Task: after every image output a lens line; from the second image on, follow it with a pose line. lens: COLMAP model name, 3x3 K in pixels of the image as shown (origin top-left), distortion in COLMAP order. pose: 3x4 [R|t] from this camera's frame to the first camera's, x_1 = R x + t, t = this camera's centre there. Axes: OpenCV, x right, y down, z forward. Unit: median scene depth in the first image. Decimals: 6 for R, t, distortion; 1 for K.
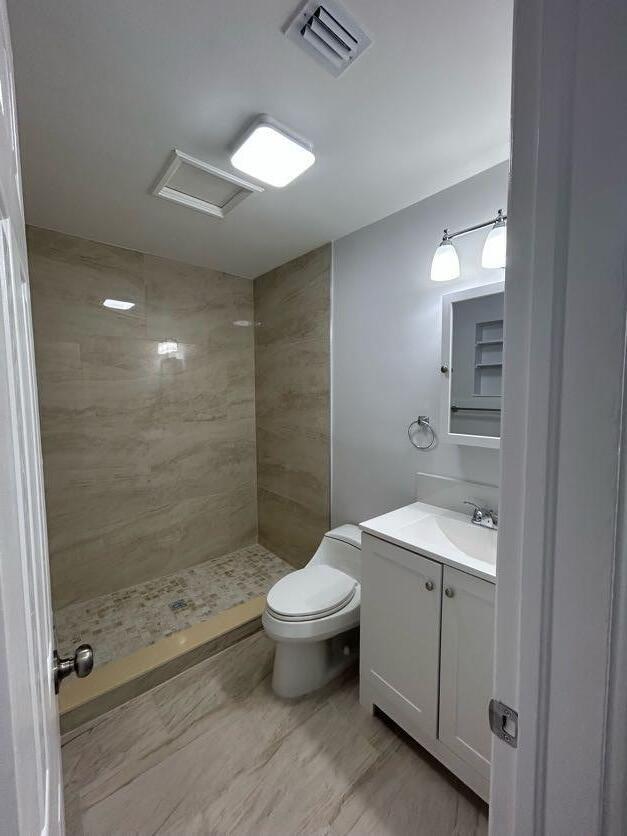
lens RADIAL K [[338.6, 0, 313.9], [0, 338.6, 417.2], [0, 0, 1]] dist [0.007116, 0.000519]
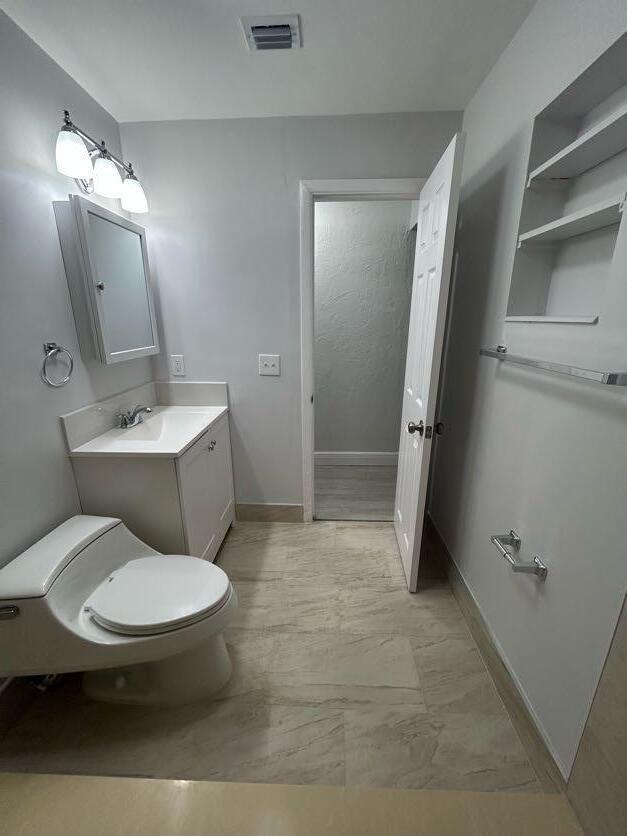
lens RADIAL K [[338.6, 0, 313.9], [0, 338.6, 416.2], [0, 0, 1]] dist [0.007116, 0.000519]
pose [[-0.729853, -0.187913, 0.657270, -0.825635], [0.054224, 0.942534, 0.329681, -0.085427], [-0.681450, 0.276259, -0.677722, 1.468940]]
